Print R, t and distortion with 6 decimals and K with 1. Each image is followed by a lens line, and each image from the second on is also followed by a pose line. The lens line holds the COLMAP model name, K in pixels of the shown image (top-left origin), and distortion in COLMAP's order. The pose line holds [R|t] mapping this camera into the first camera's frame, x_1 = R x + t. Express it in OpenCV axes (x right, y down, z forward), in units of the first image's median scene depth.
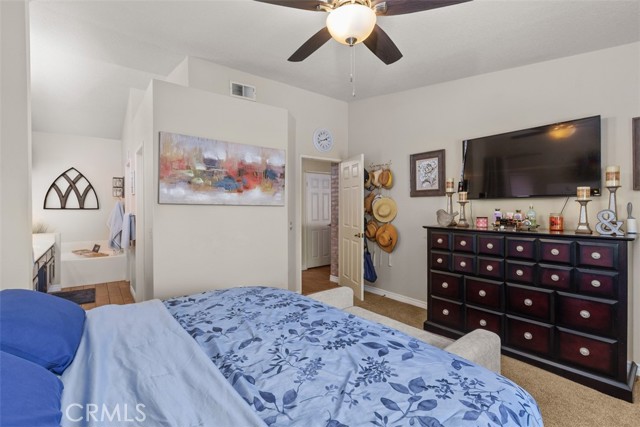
lens RADIAL K [[294.9, 0, 320.1], [0, 294.9, 208.9], [0, 0, 1]] dist [0.005135, 0.000700]
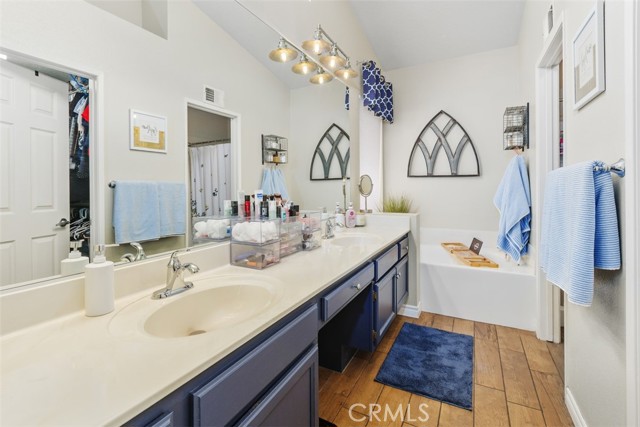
lens RADIAL K [[294.9, 0, 316.2], [0, 294.9, 188.1], [0, 0, 1]] dist [0.005135, 0.000700]
pose [[0.405519, -0.003743, -0.914079, -0.372413], [0.002645, 0.999992, -0.002921, 0.027215], [0.914083, -0.001233, 0.405526, 0.502768]]
